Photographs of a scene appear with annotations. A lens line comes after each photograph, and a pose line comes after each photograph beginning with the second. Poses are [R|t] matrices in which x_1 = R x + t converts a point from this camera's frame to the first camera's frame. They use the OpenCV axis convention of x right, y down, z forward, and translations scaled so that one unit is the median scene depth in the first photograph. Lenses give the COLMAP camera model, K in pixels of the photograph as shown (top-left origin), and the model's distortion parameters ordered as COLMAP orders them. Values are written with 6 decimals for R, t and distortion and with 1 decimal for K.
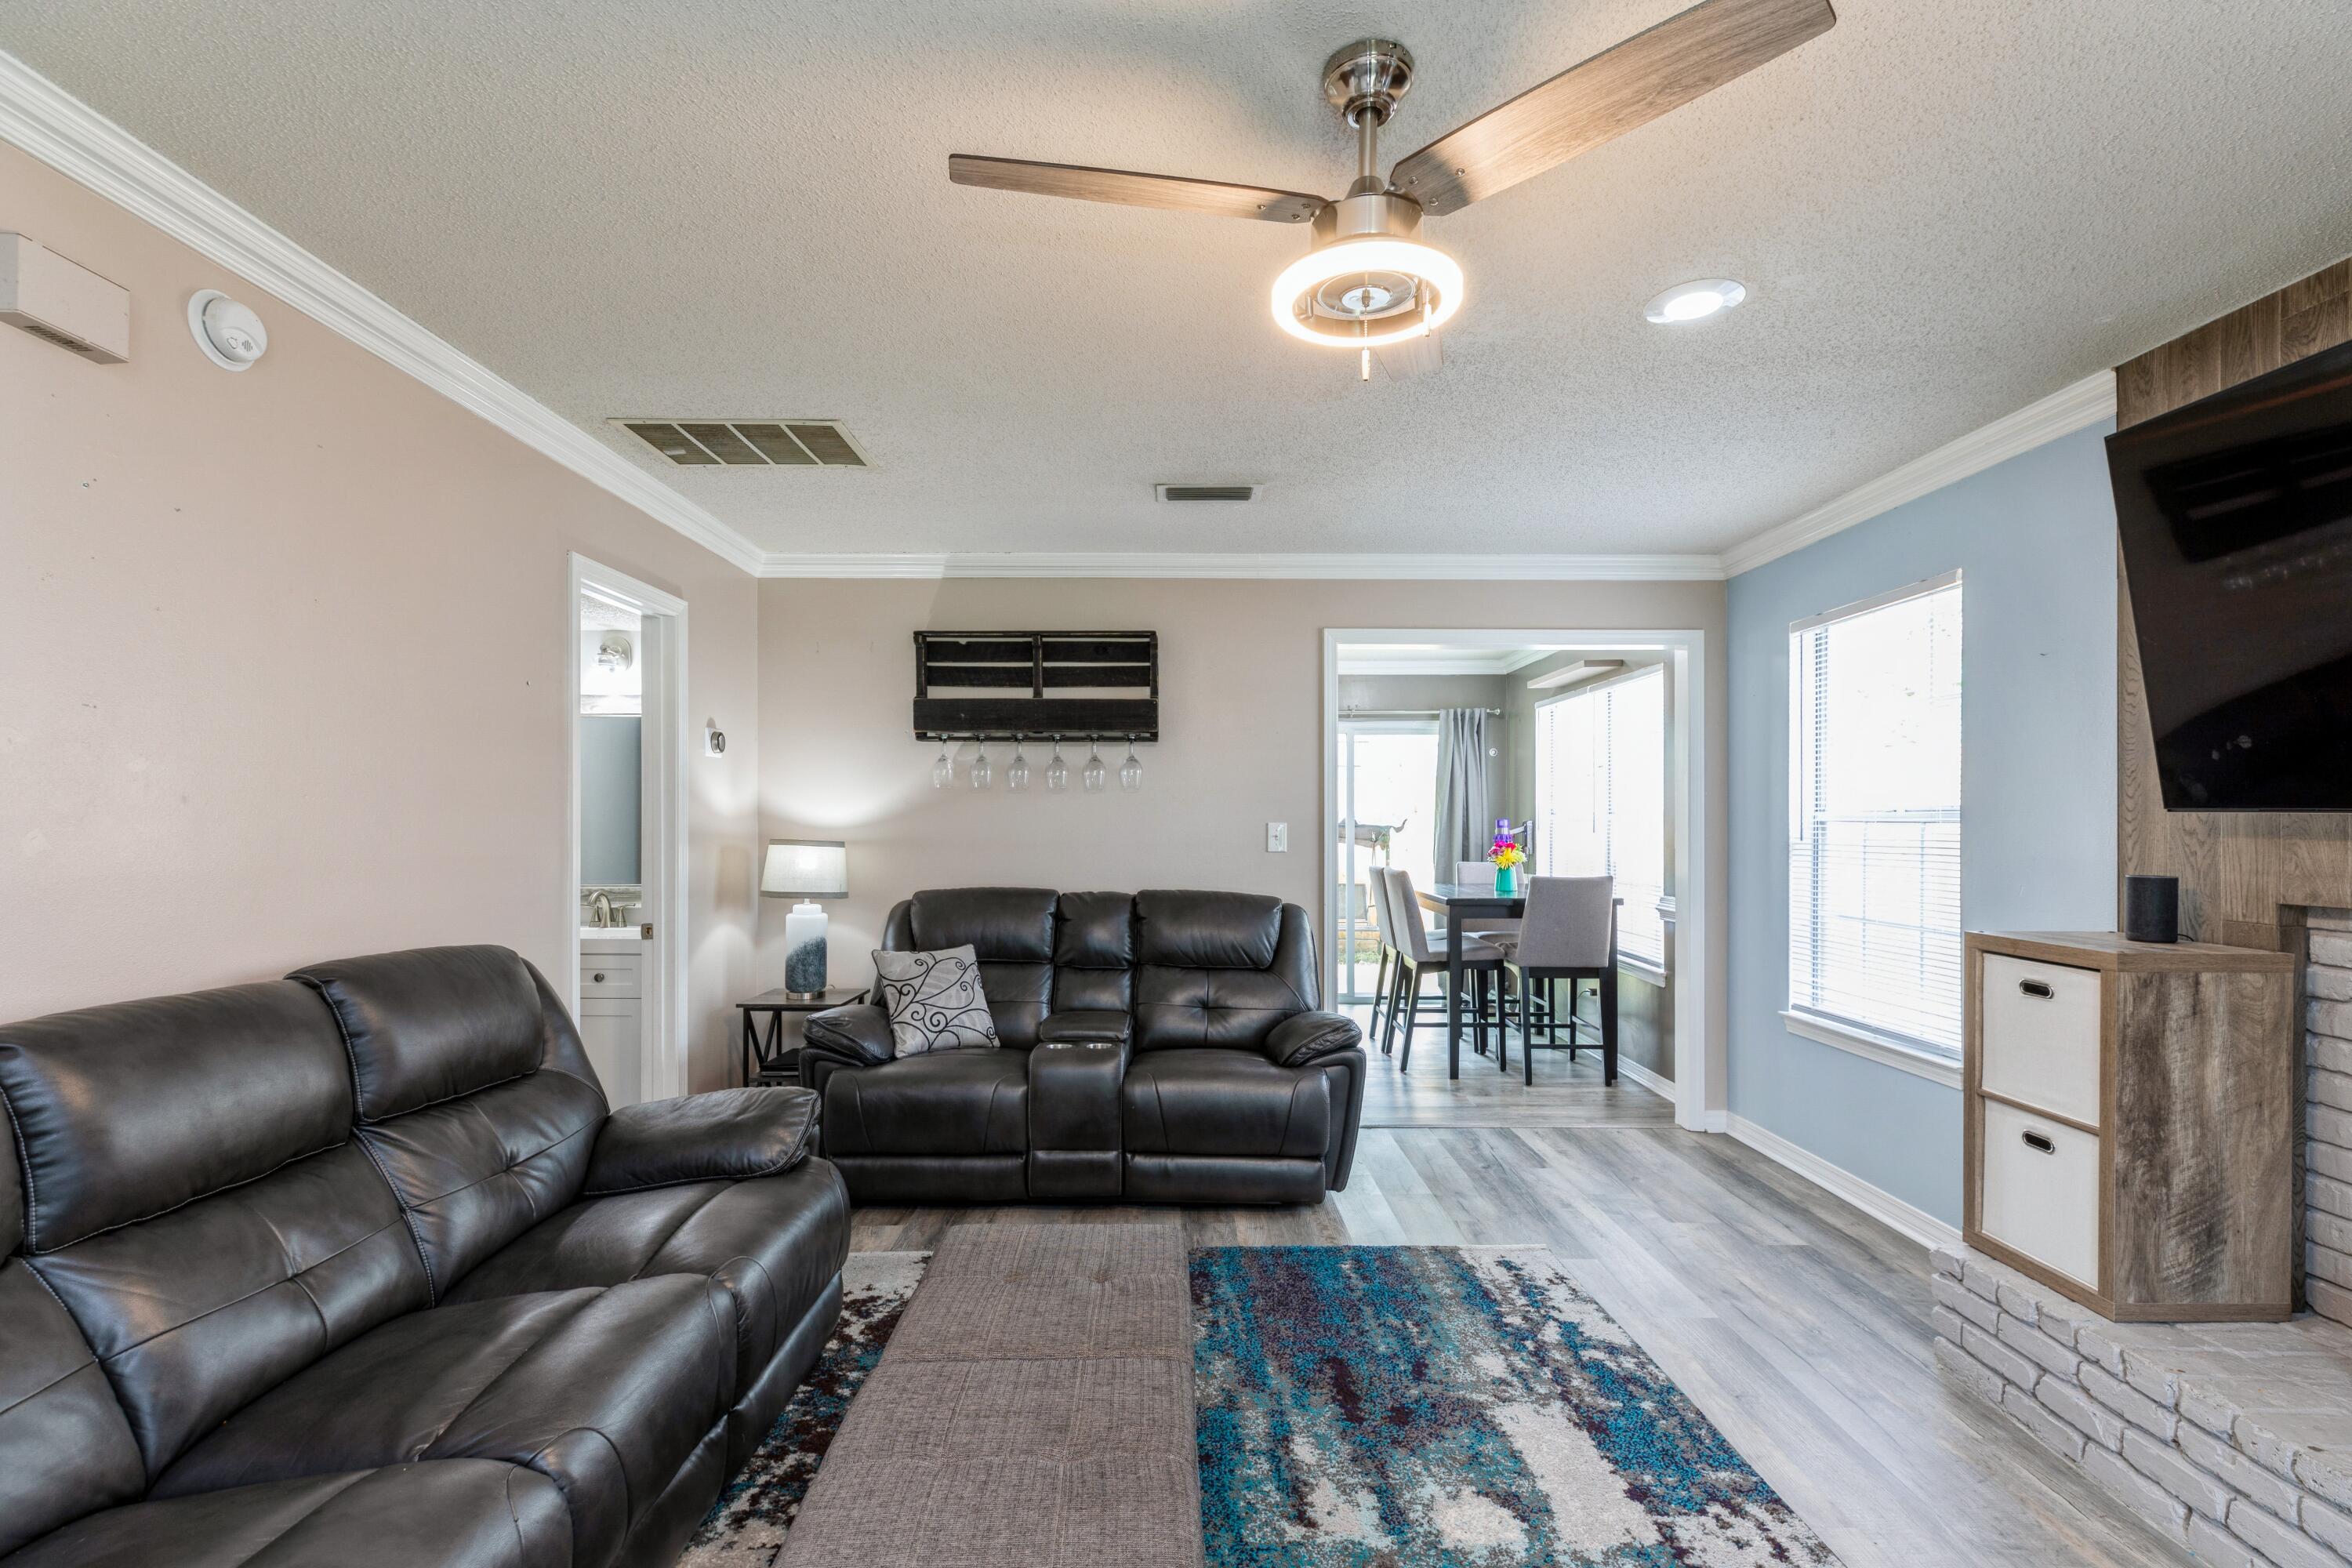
lens RADIAL K [[1061.5, 0, 1181.8], [0, 1061.5, 814.4], [0, 0, 1]] dist [0.007599, -0.002026]
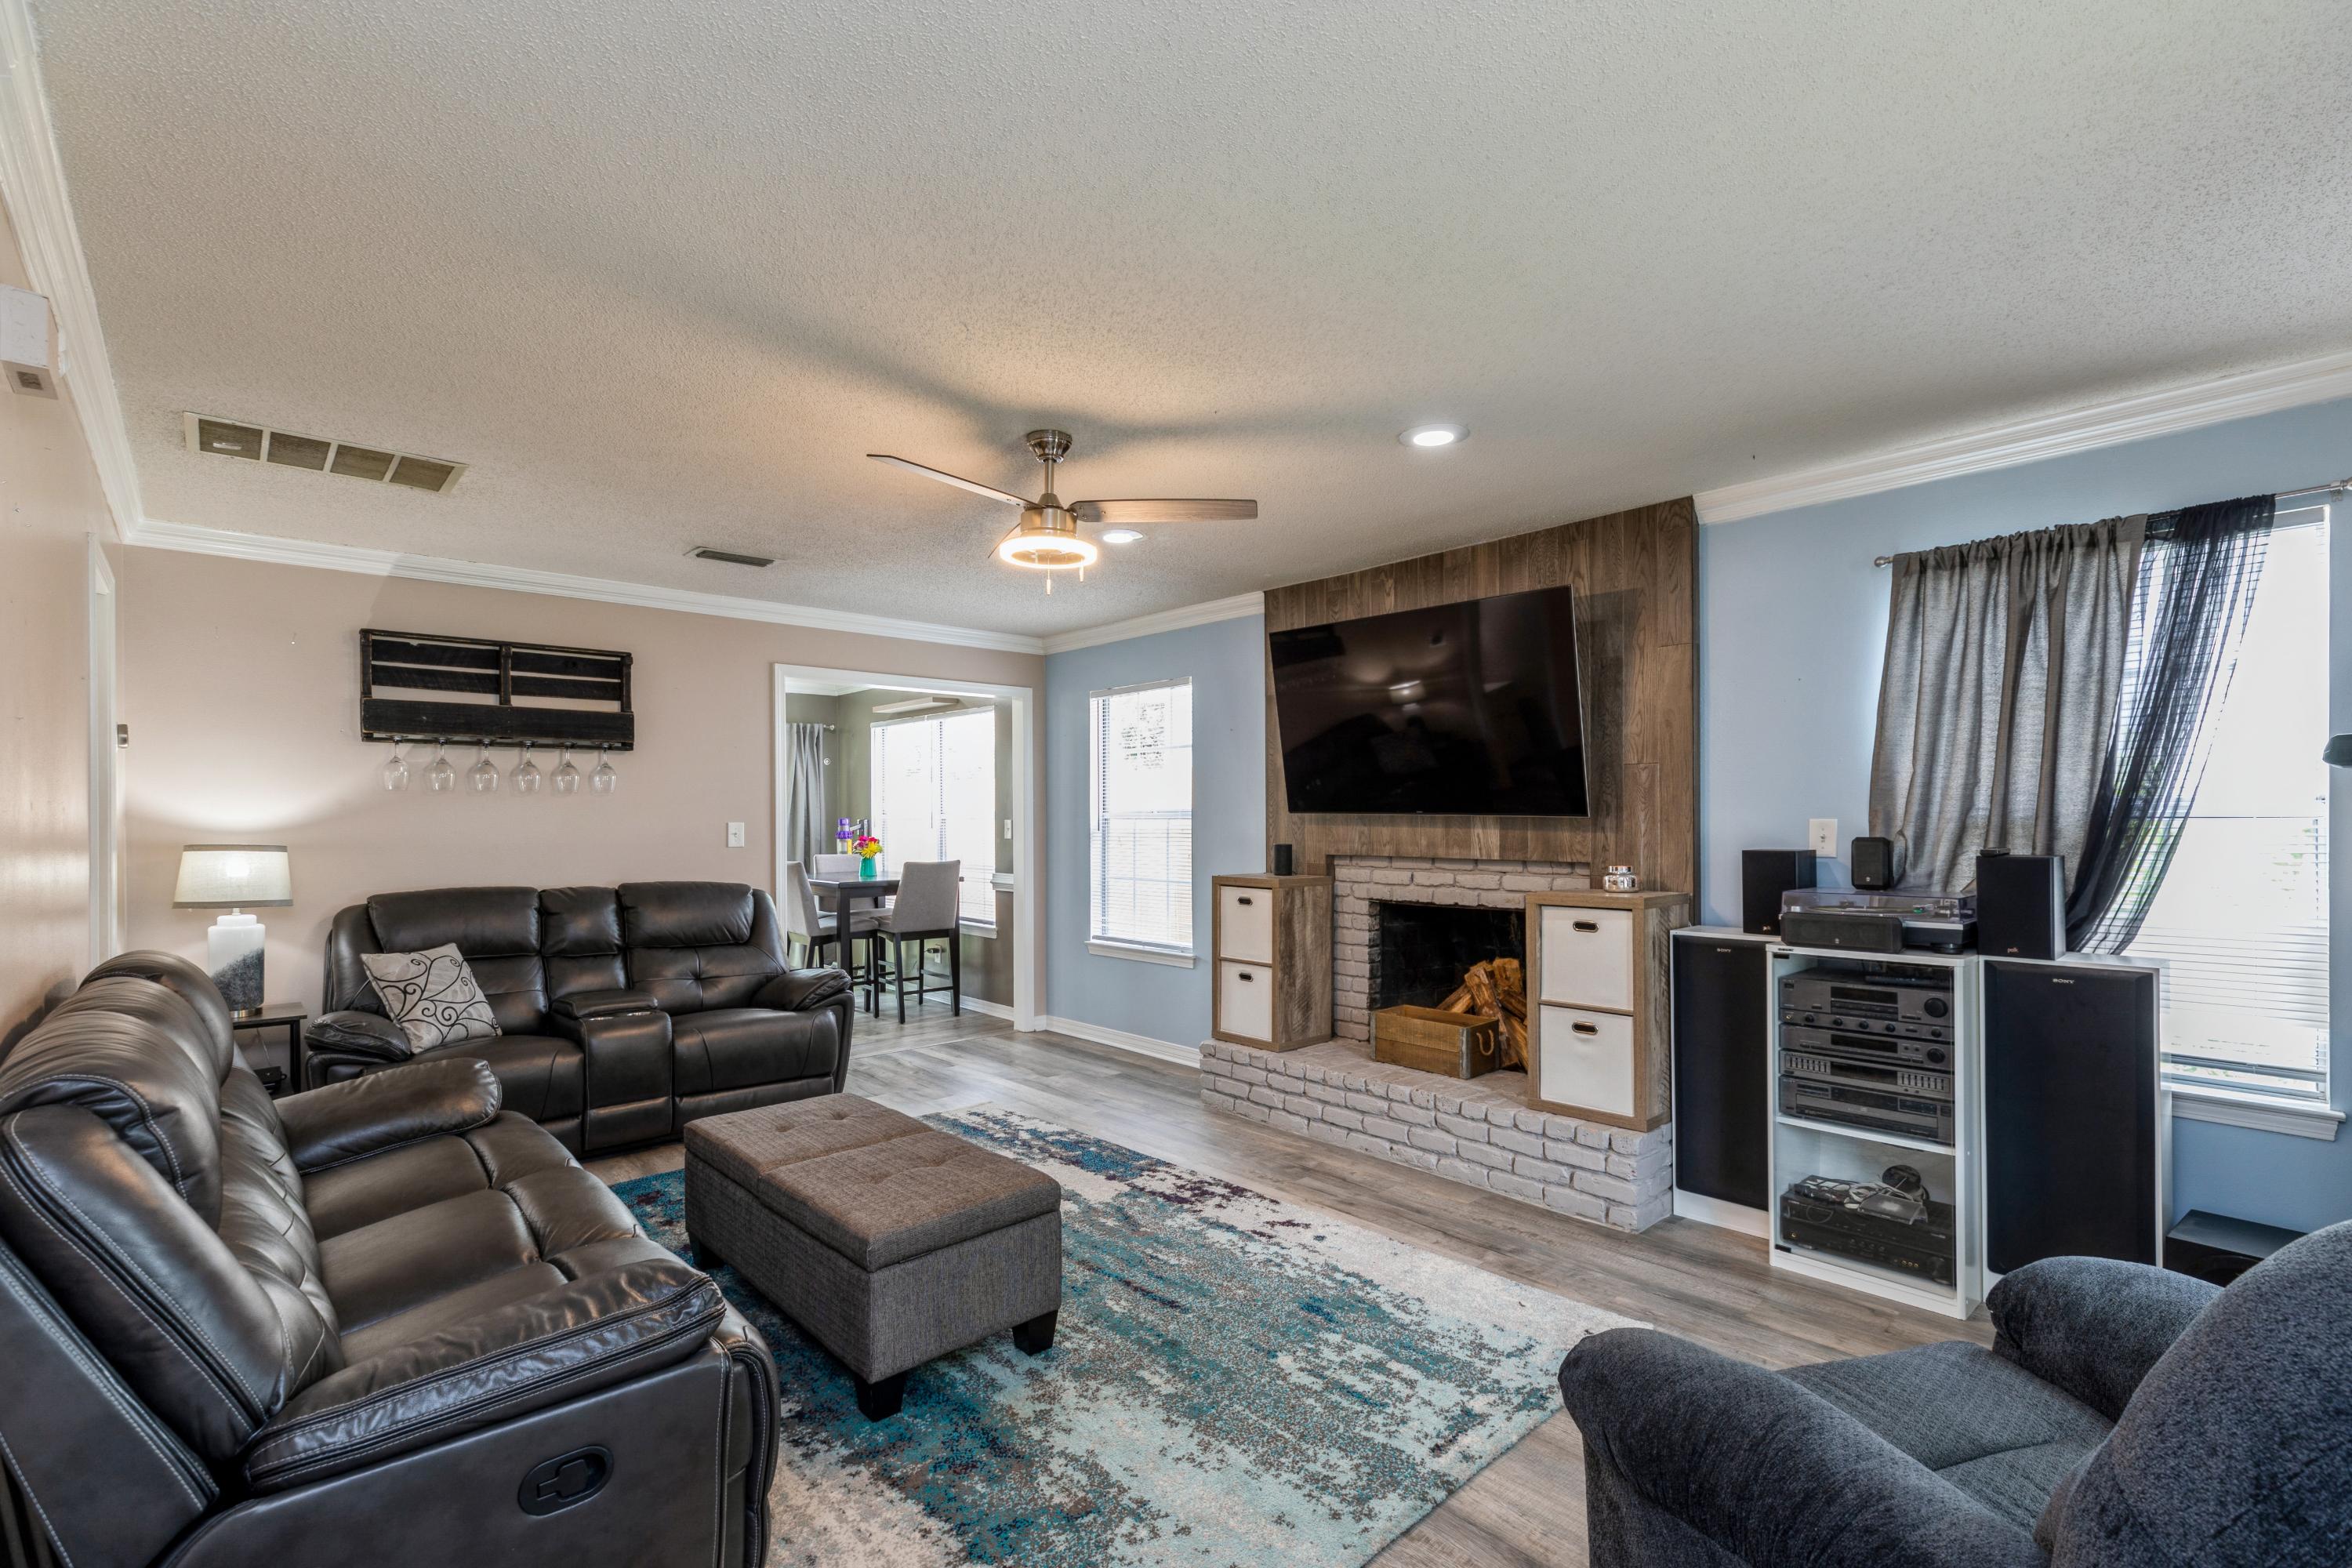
lens RADIAL K [[1061.5, 0, 1163.6], [0, 1061.5, 807.8], [0, 0, 1]] dist [0.007599, -0.002026]
pose [[0.749798, 0.000906, 0.661666, -0.425850], [0.002305, 0.999989, -0.003981, -0.003380], [-0.661663, 0.004510, 0.749788, -0.267660]]
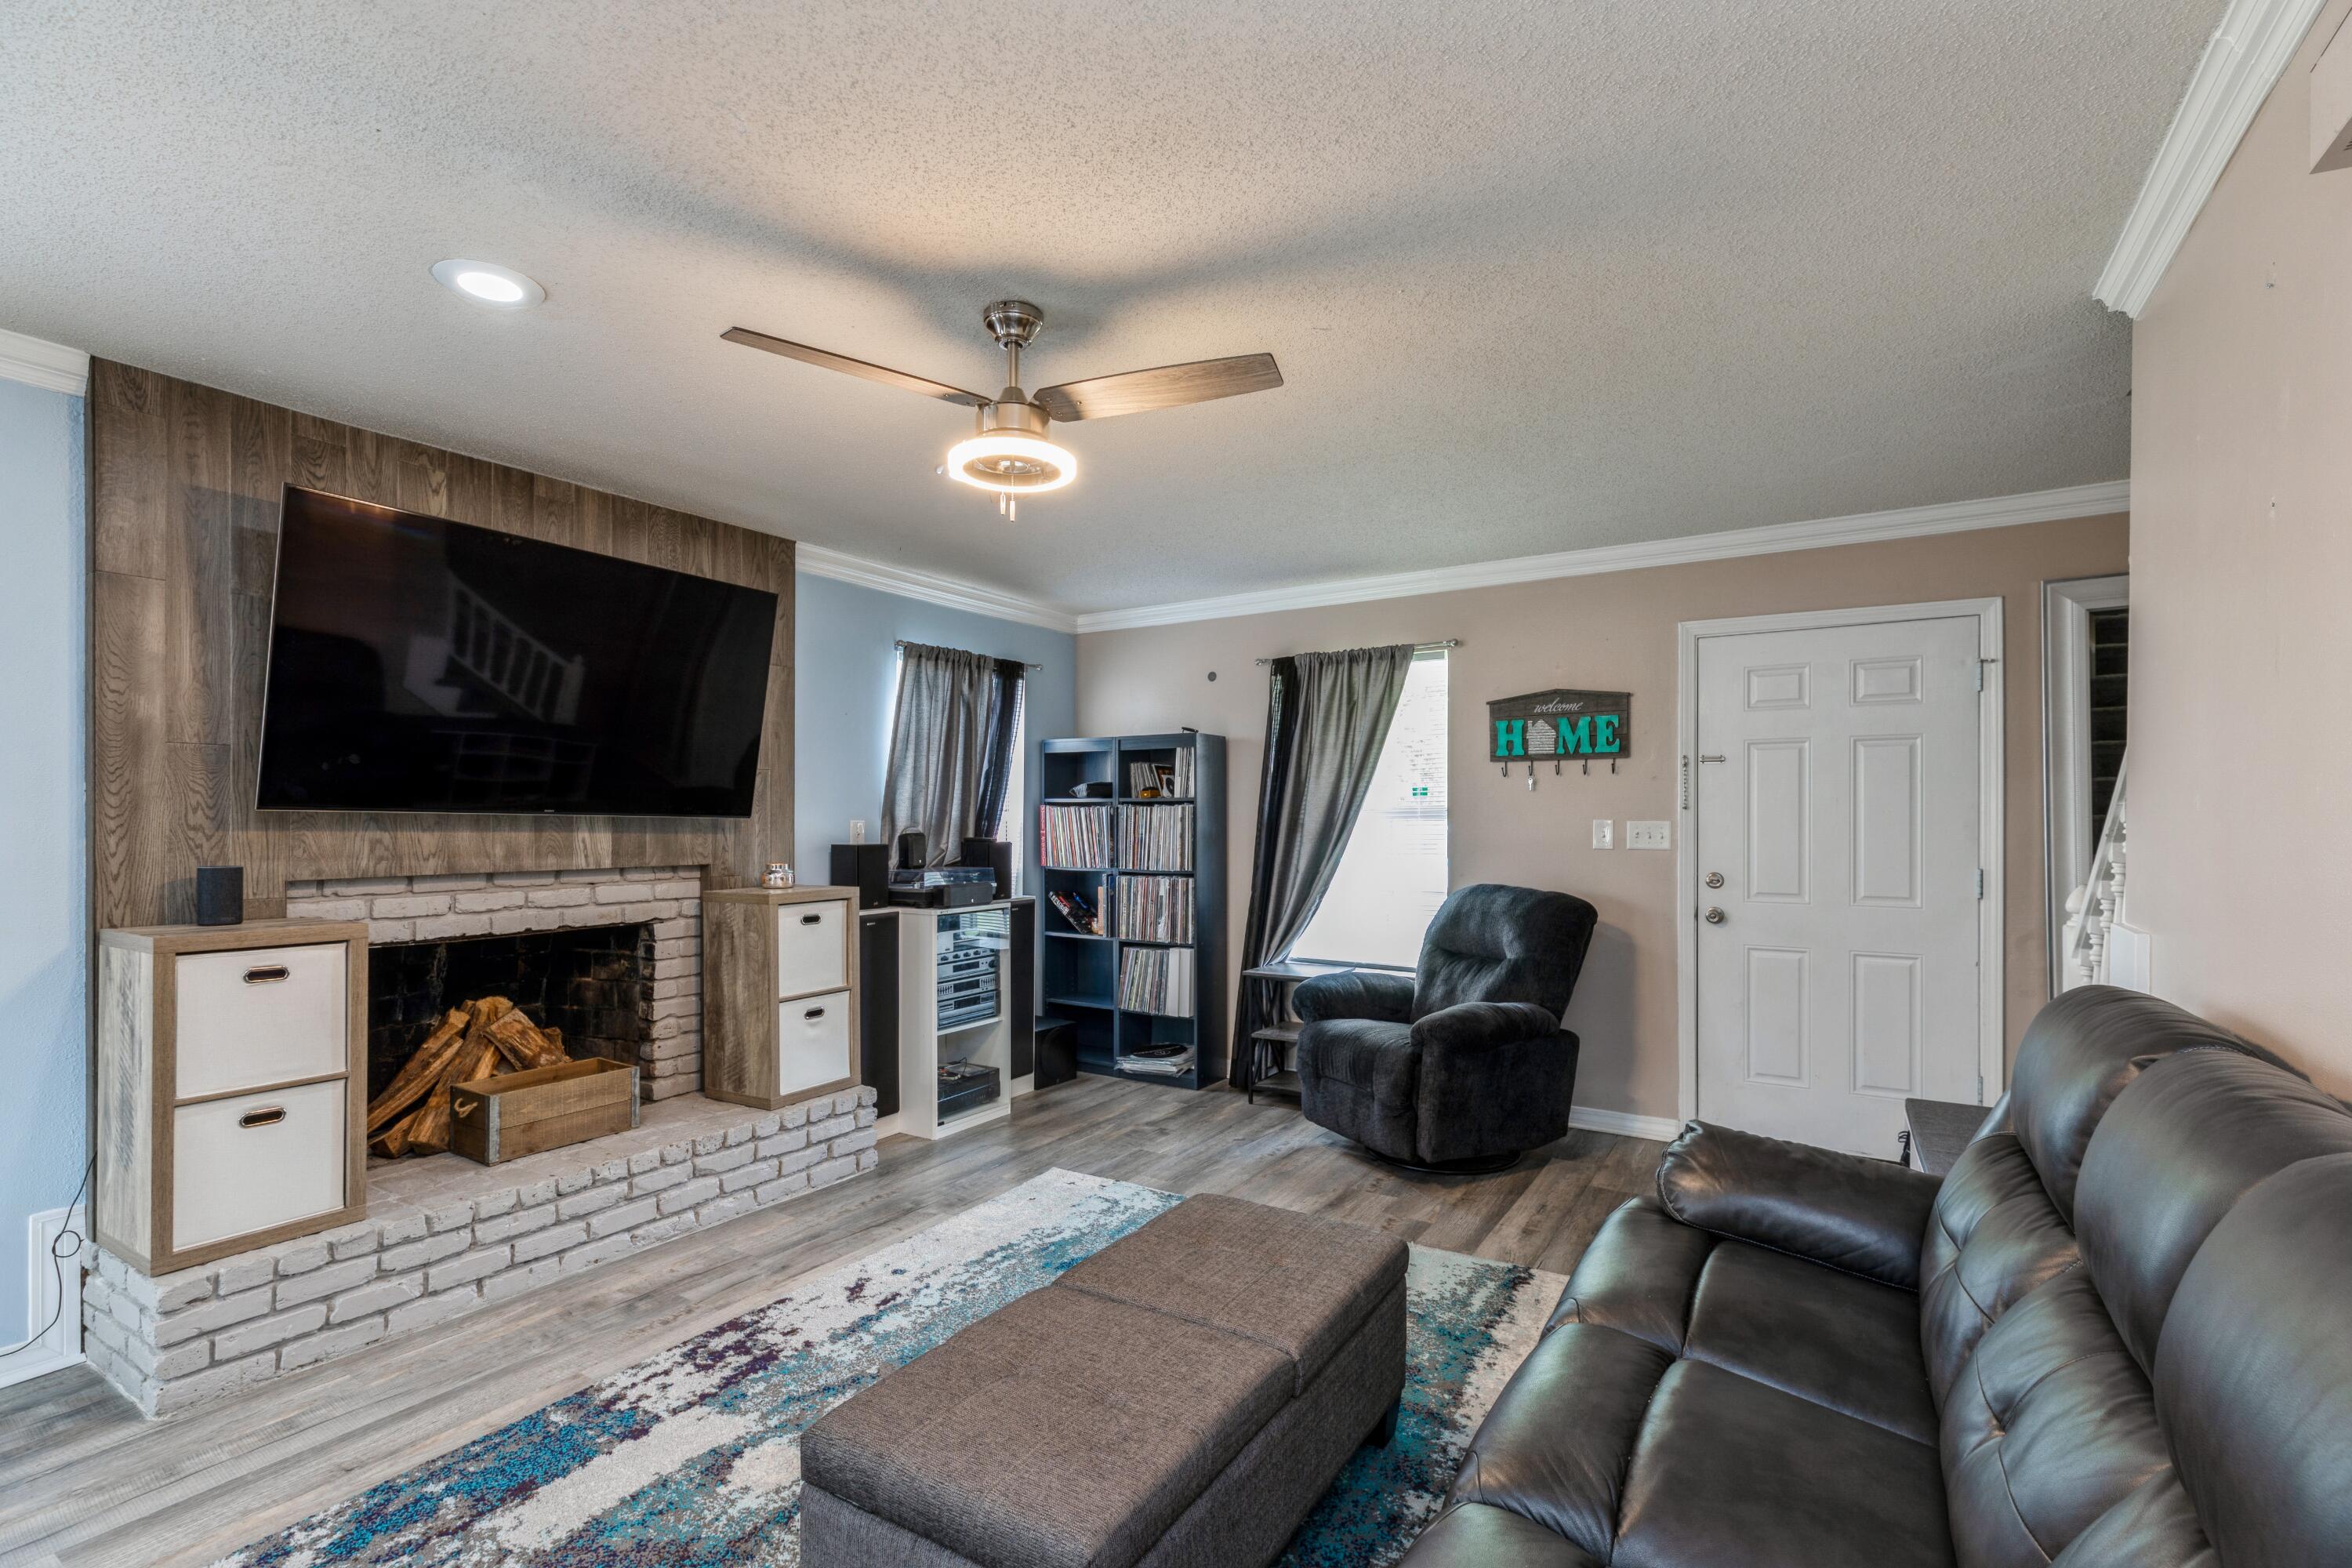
lens RADIAL K [[1061.5, 0, 1175.5], [0, 1061.5, 817.2], [0, 0, 1]] dist [0.007599, -0.002026]
pose [[-0.843259, -0.001159, 0.537507, -0.359778], [-0.004463, 0.999978, -0.004845, 0.004723], [-0.537490, -0.006484, -0.843246, 0.936216]]
